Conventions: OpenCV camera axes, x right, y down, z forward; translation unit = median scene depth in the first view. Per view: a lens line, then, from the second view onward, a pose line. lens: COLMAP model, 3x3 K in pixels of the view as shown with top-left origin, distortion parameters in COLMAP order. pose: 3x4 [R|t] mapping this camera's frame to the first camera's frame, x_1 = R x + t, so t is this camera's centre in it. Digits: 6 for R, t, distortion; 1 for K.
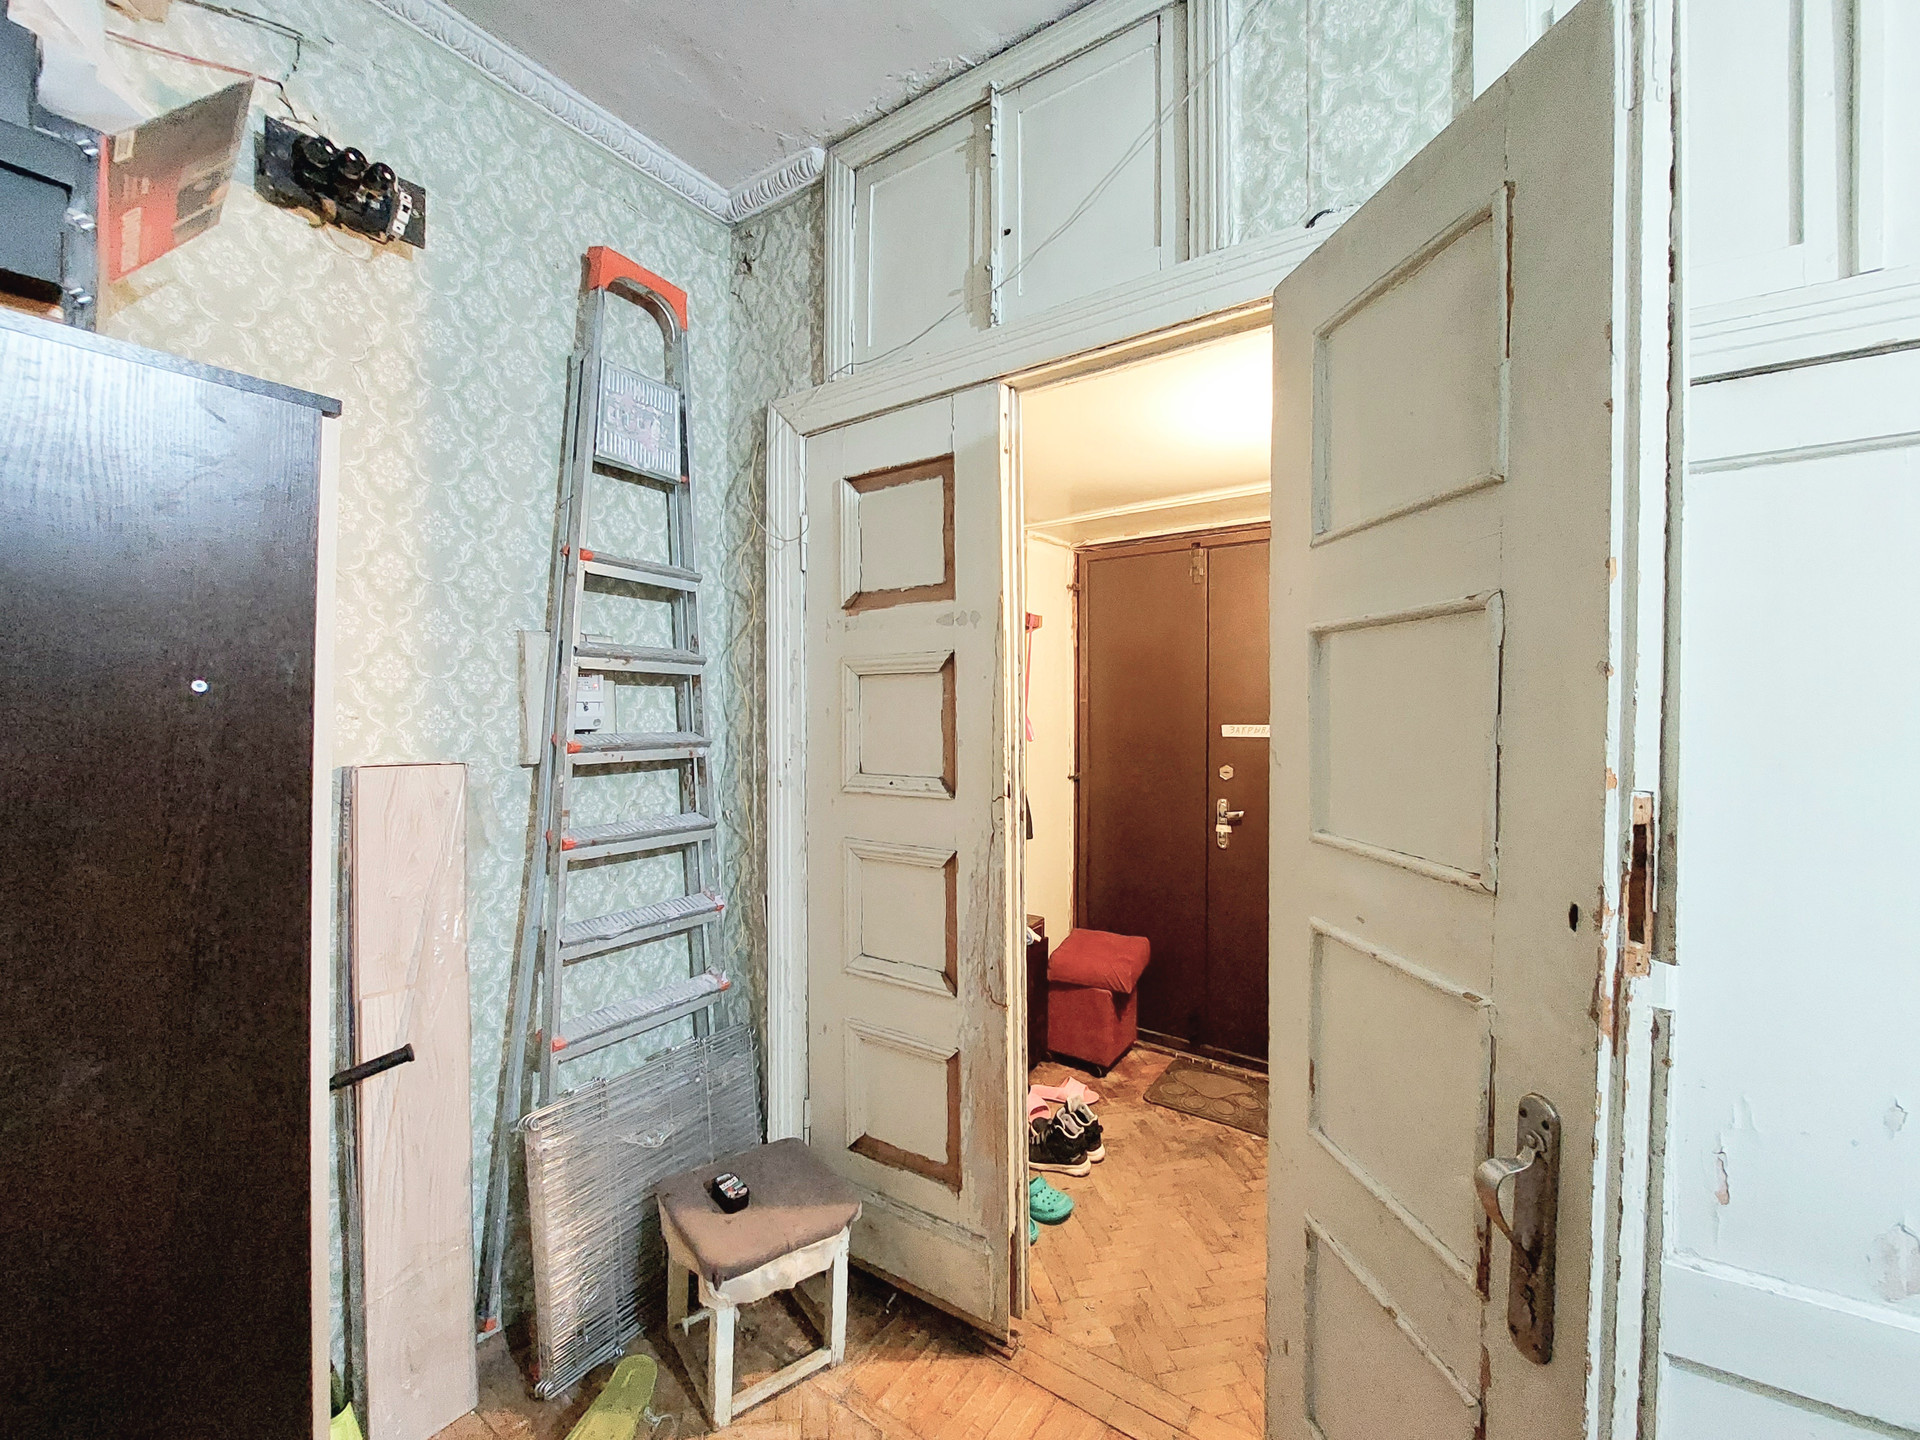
lens RADIAL K [[784.9, 0, 962.4], [0, 784.9, 719.5], [0, 0, 1]] dist [-0.014170, 0.000070]
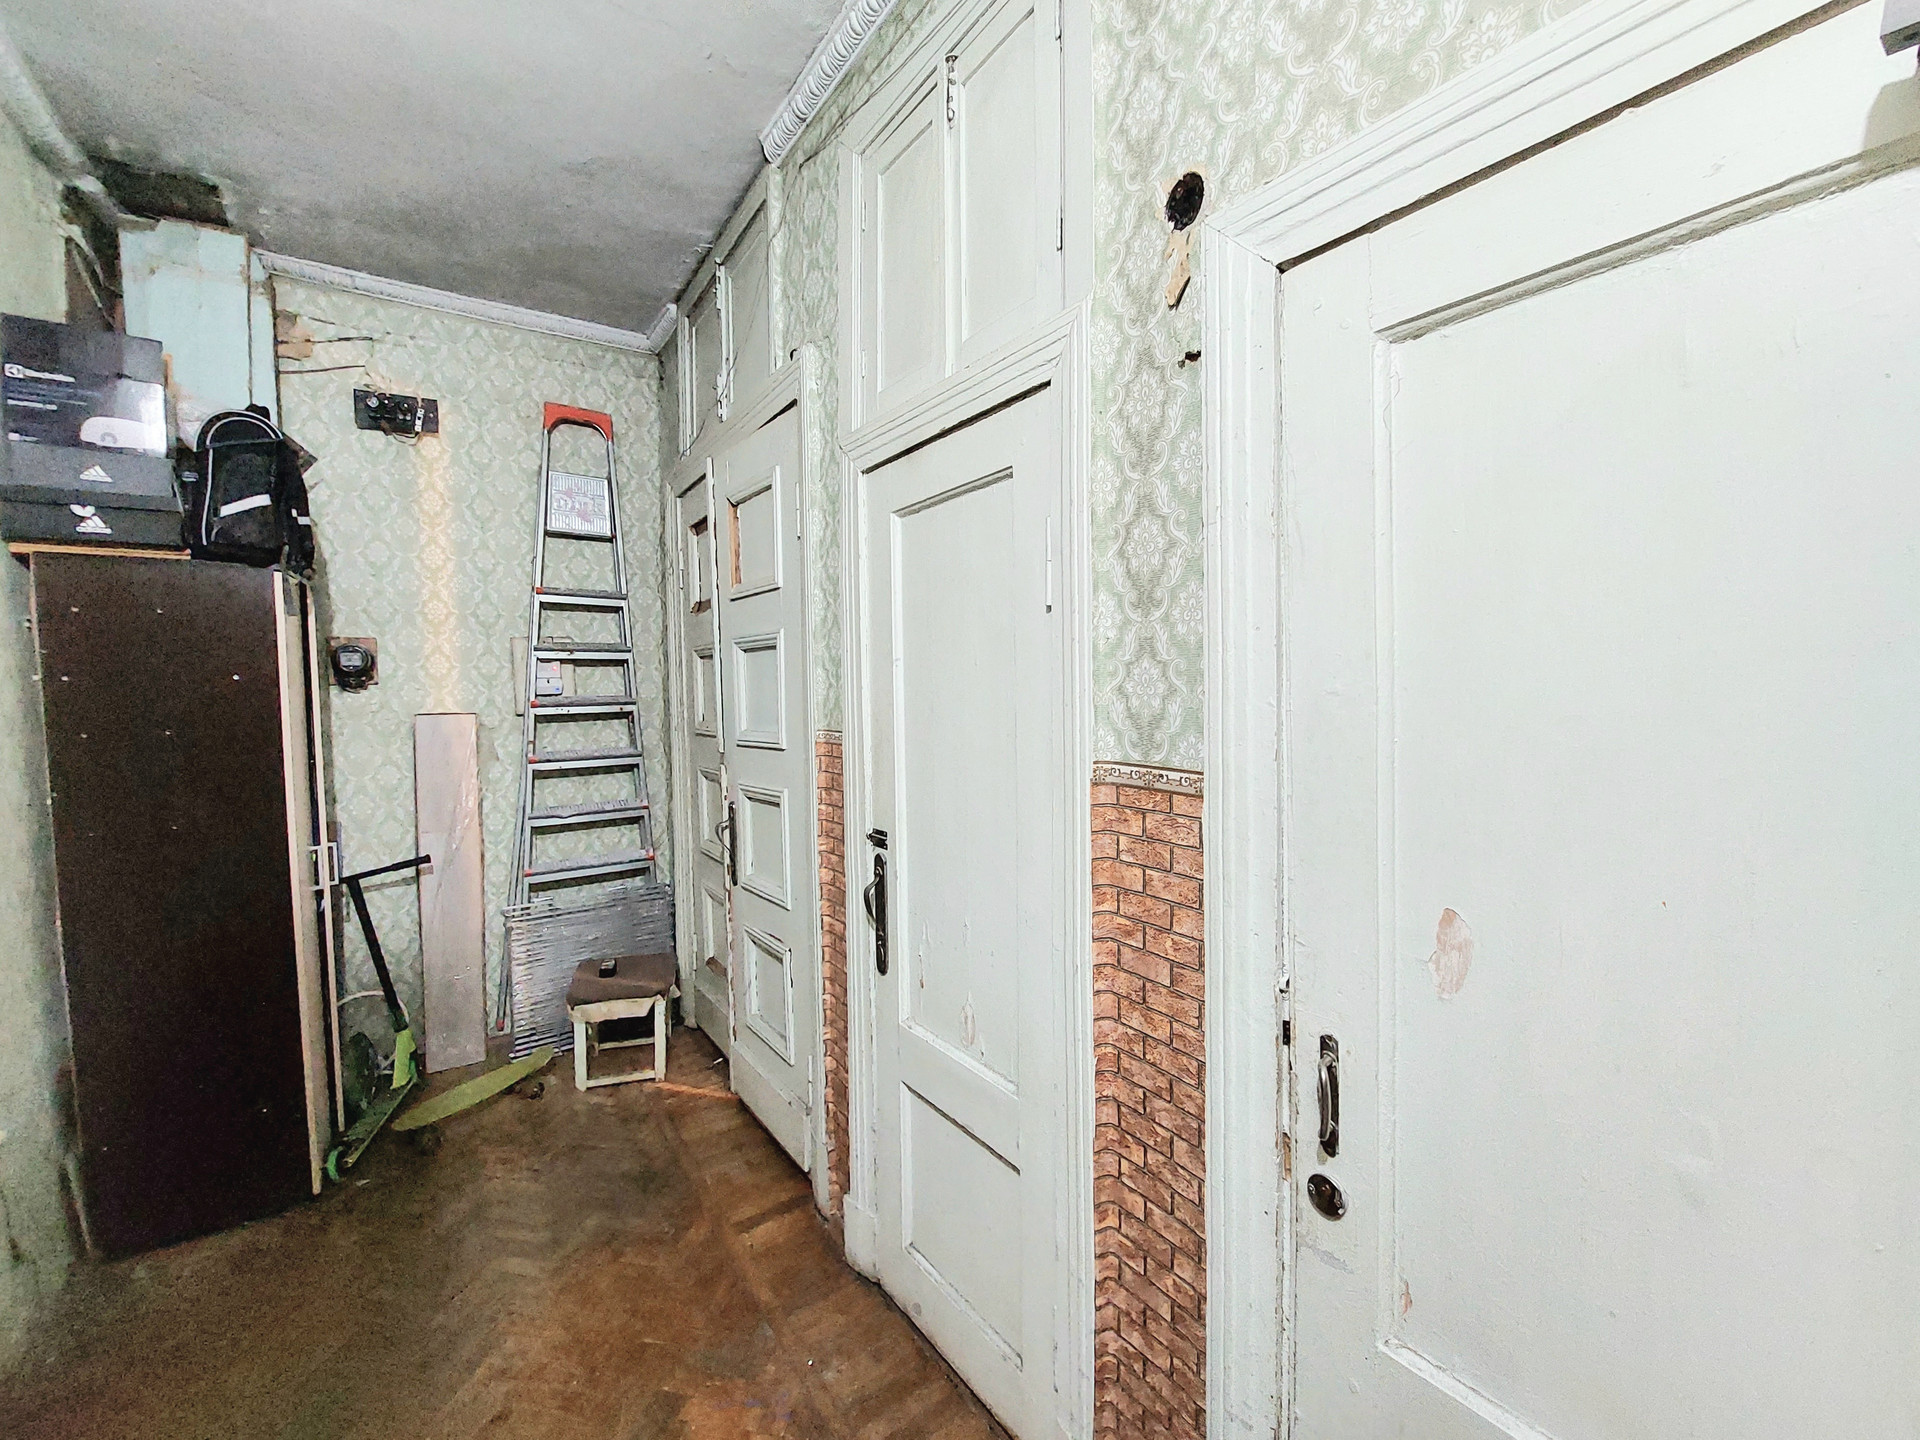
lens RADIAL K [[784.9, 0, 964.5], [0, 784.9, 720.5], [0, 0, 1]] dist [-0.014170, 0.000070]
pose [[0.931634, -0.000378, -0.363397, 1.009676], [0.016000, 0.999072, 0.039981, 0.017208], [0.363045, -0.043062, 0.930776, -0.259764]]
